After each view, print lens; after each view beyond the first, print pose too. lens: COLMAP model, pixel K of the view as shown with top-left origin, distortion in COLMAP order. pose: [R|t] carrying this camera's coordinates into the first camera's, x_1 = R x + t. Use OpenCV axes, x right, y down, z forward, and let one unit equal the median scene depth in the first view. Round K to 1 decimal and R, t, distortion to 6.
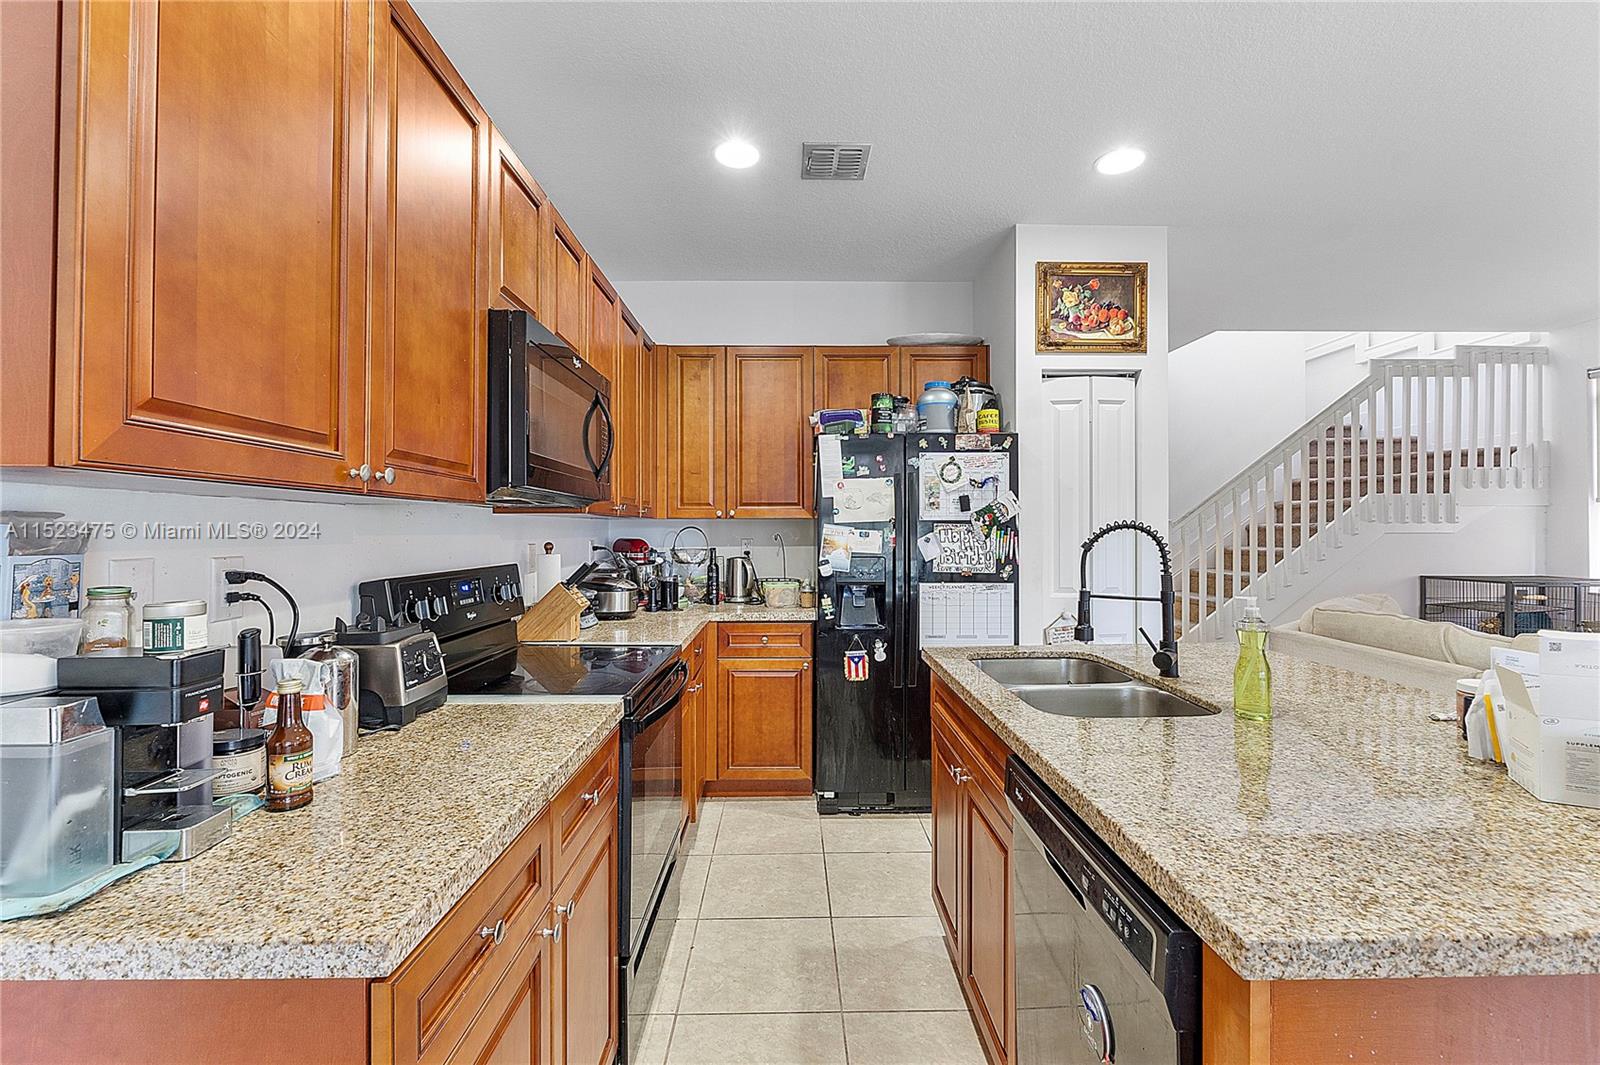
lens RADIAL K [[681.5, 0, 807.5], [0, 681.5, 529.2], [0, 0, 1]] dist [-0.002871, -0.001001]
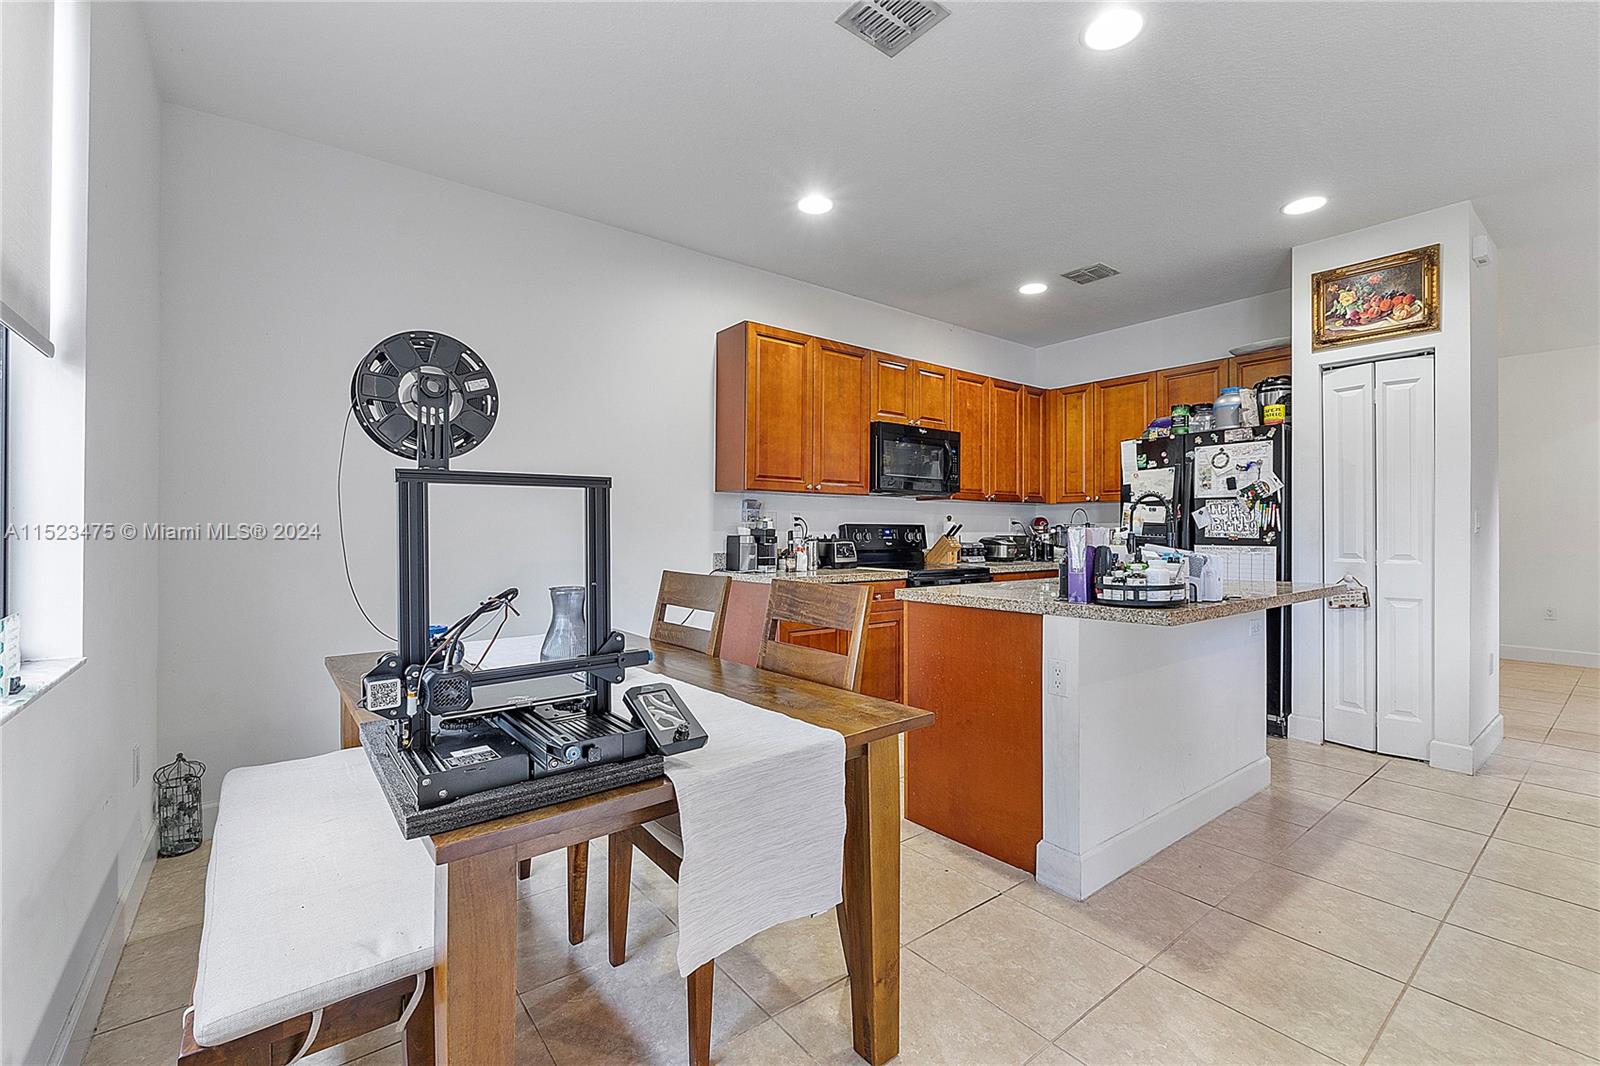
lens RADIAL K [[681.5, 0, 798.4], [0, 681.5, 530.8], [0, 0, 1]] dist [-0.002871, -0.001001]
pose [[0.598394, 0.003978, -0.801192, 0.769318], [-0.001484, 0.999991, 0.003858, 0.047242], [0.801201, -0.001120, 0.598395, -0.421580]]
